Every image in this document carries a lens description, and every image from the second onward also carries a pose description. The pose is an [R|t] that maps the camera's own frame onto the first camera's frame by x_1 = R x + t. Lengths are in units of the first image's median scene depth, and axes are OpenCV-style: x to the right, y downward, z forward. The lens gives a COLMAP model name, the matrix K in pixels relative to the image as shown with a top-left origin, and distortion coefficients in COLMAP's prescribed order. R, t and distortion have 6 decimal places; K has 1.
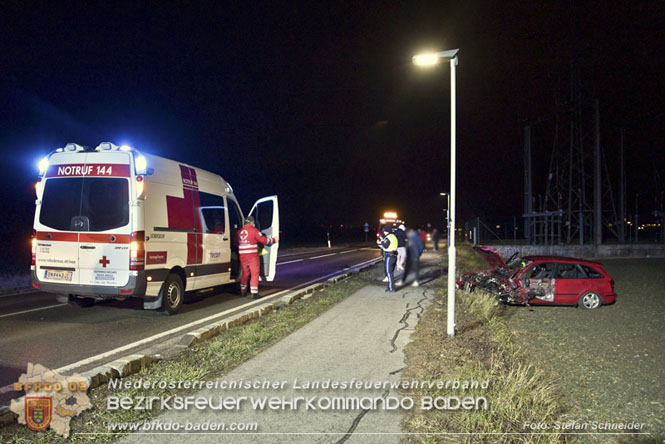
lens RADIAL K [[528.3, 0, 332.1], [0, 528.3, 239.6], [0, 0, 1]] dist [-0.036352, 0.000440]
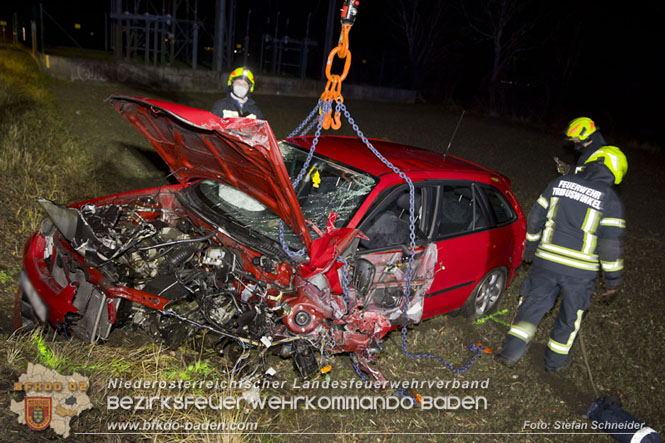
lens RADIAL K [[541.5, 0, 332.5], [0, 541.5, 221.5], [0, 0, 1]] dist [-0.055526, 0.077087]
pose [[0.713910, -0.102319, 0.692721, 0.067454], [-0.112351, 0.959713, 0.257543, -0.000803], [-0.691165, -0.261690, 0.673653, 0.296244]]
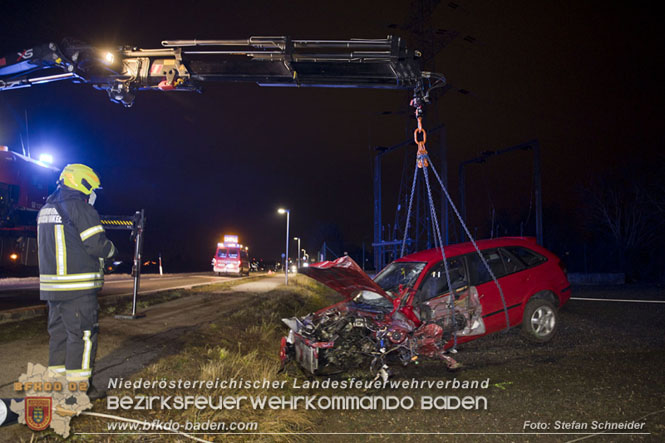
lens RADIAL K [[471.7, 0, 332.5], [0, 471.7, 221.5], [0, 0, 1]] dist [-0.093950, -0.001615]
pose [[0.966230, 0.041790, 0.254271, 0.080268], [-0.013619, 0.993664, -0.111559, 0.010697], [-0.257322, 0.104329, 0.960677, 0.208590]]
